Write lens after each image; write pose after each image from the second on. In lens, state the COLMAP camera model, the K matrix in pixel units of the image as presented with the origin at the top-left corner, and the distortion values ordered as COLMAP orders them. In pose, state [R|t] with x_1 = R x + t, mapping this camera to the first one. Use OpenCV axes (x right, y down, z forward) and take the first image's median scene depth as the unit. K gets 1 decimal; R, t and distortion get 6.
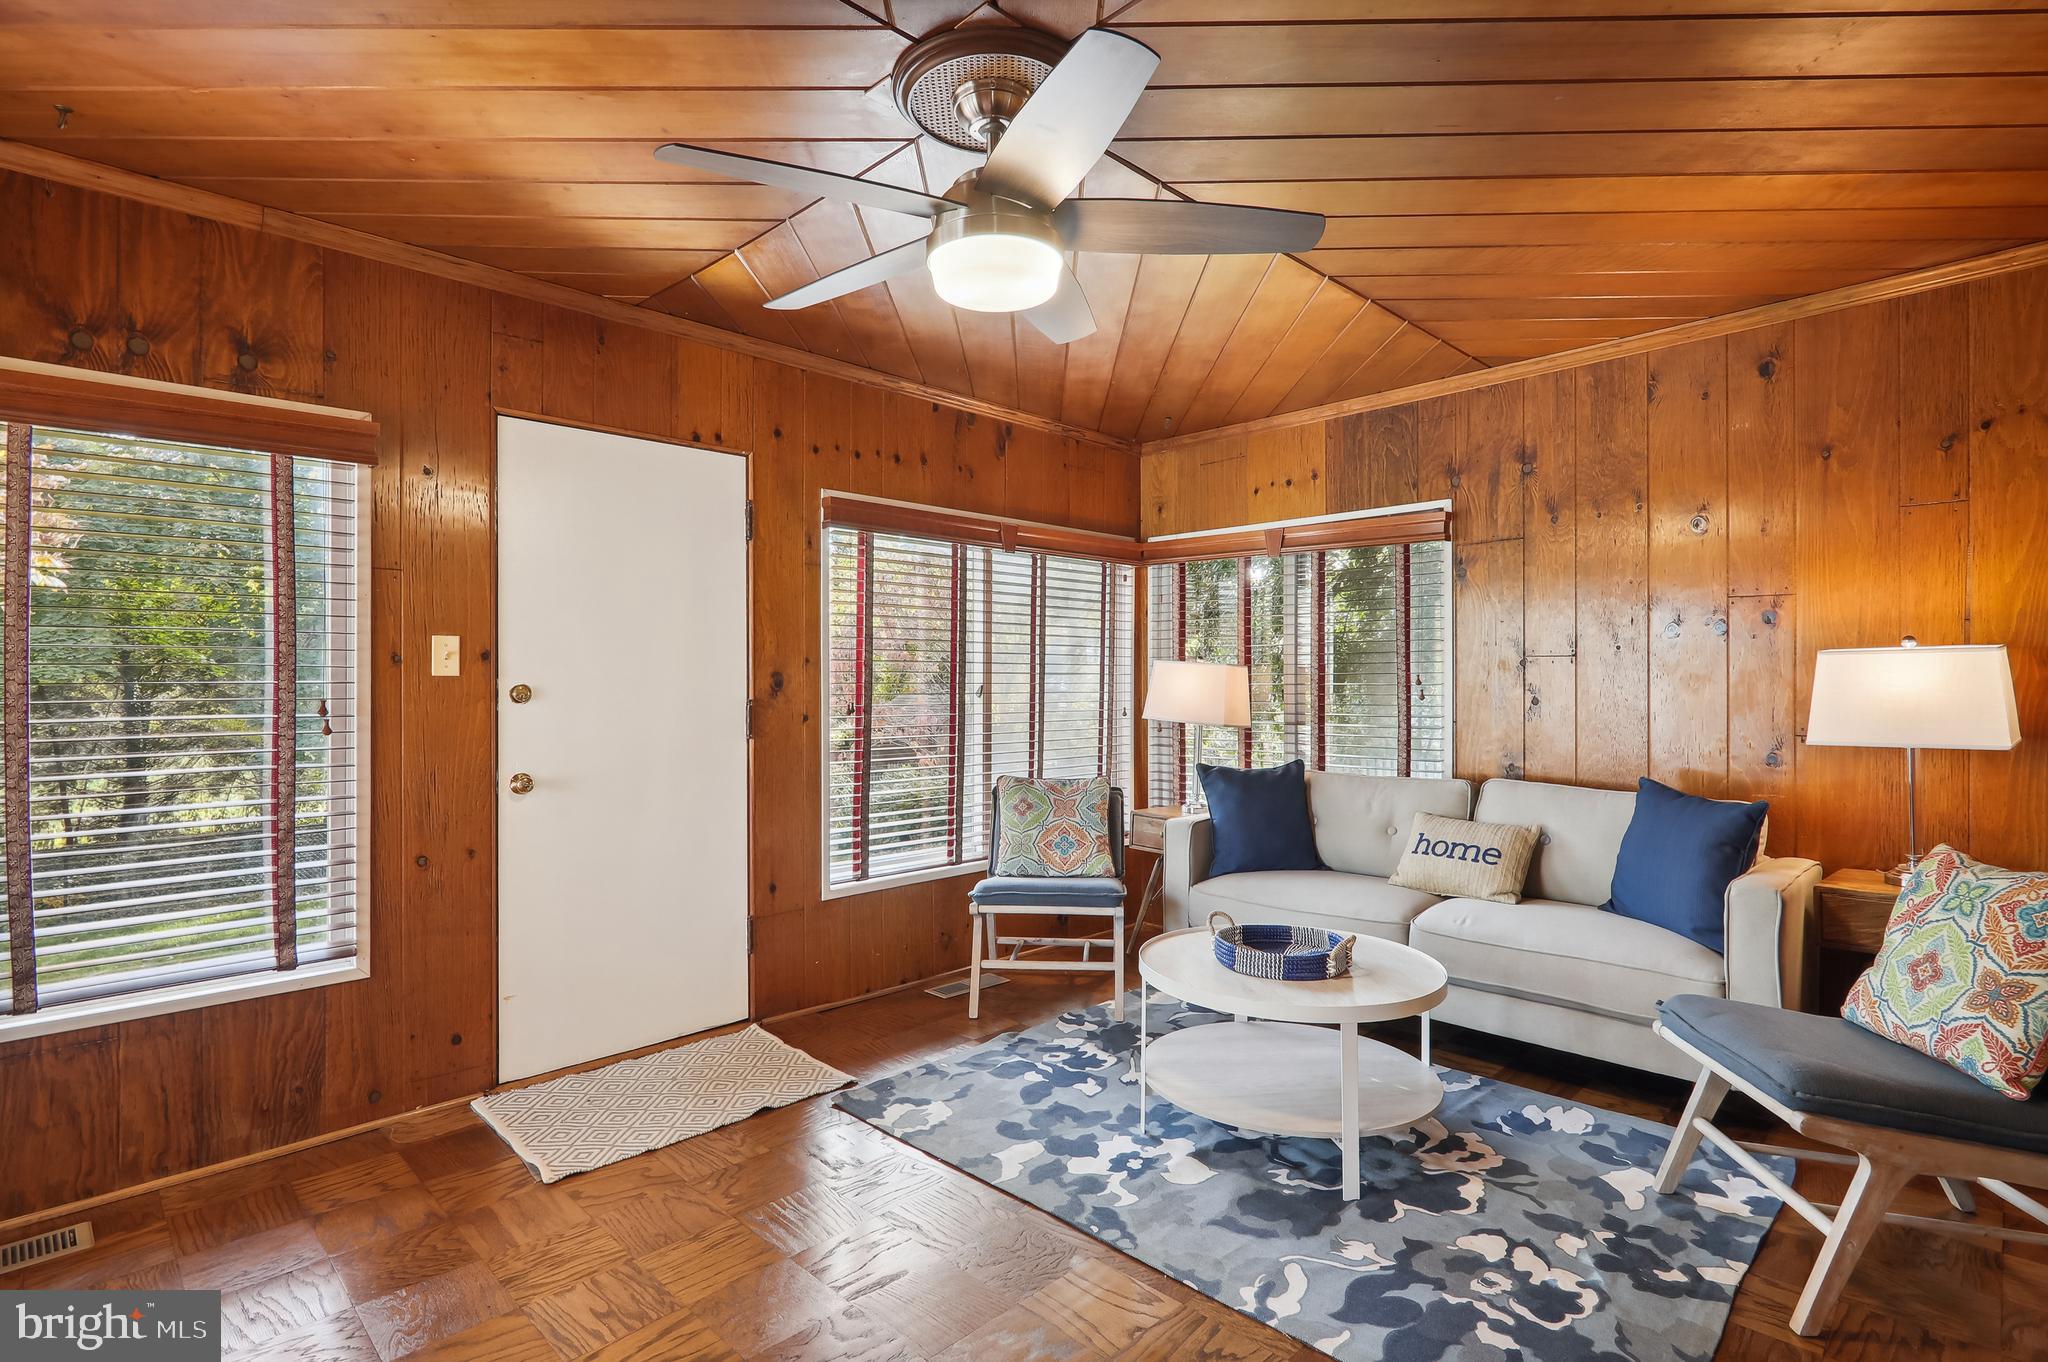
lens RADIAL K [[1014.6, 0, 1028.6], [0, 1014.6, 681.3], [0, 0, 1]] dist [-0.010991, -0.000062]
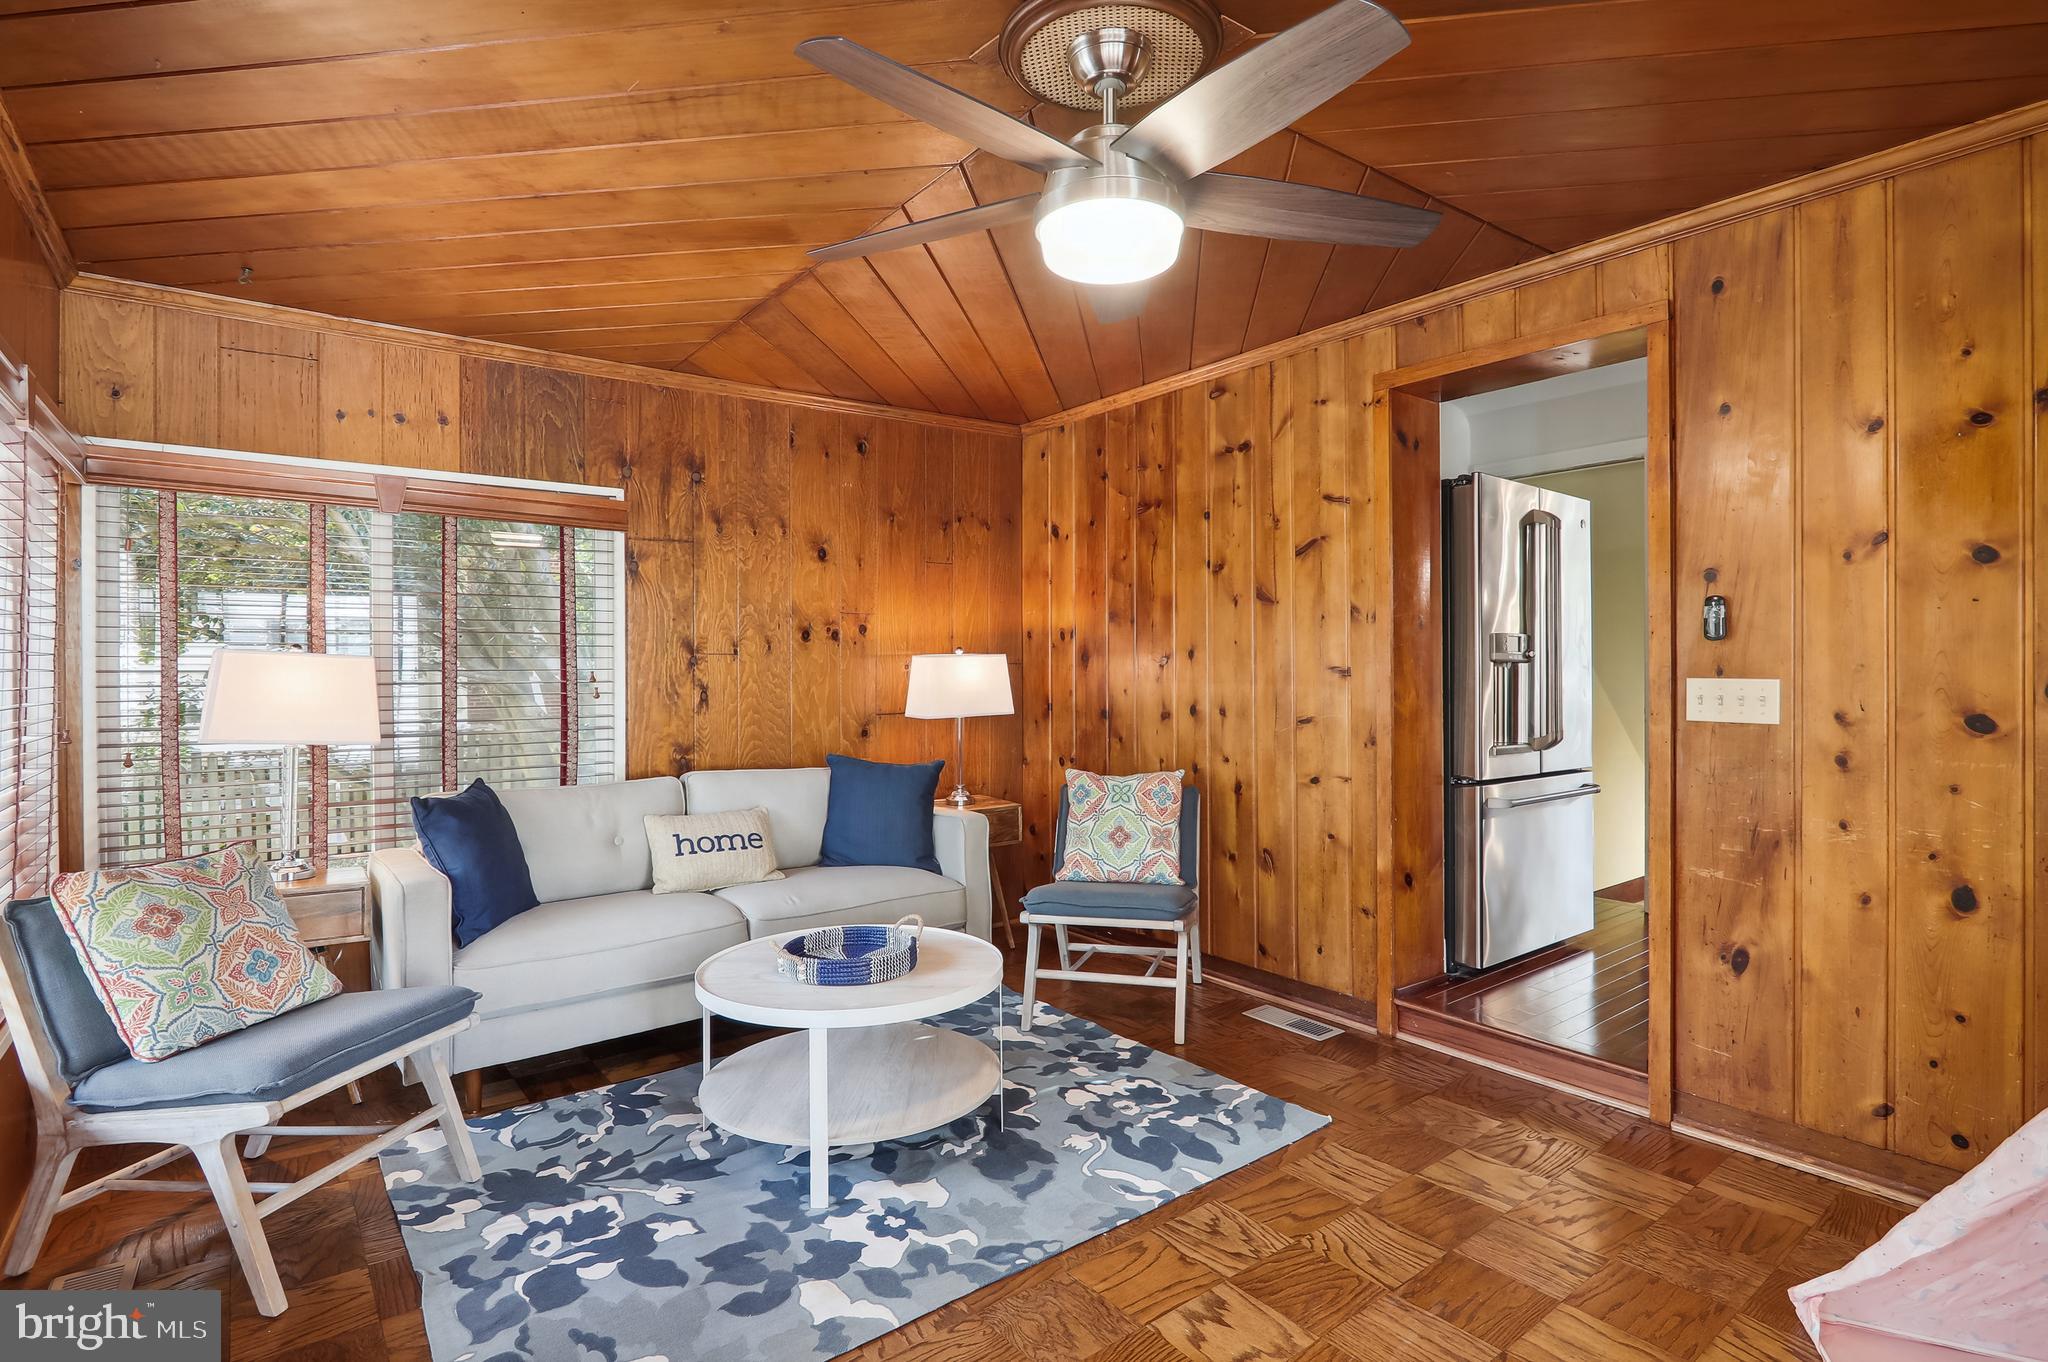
lens RADIAL K [[1014.6, 0, 1030.5], [0, 1014.6, 671.6], [0, 0, 1]] dist [-0.010991, -0.000062]
pose [[0.114998, -0.001243, 0.993365, -0.640633], [0.004551, 0.999989, 0.000725, -0.006974], [-0.993355, 0.004437, 0.115002, 0.649131]]
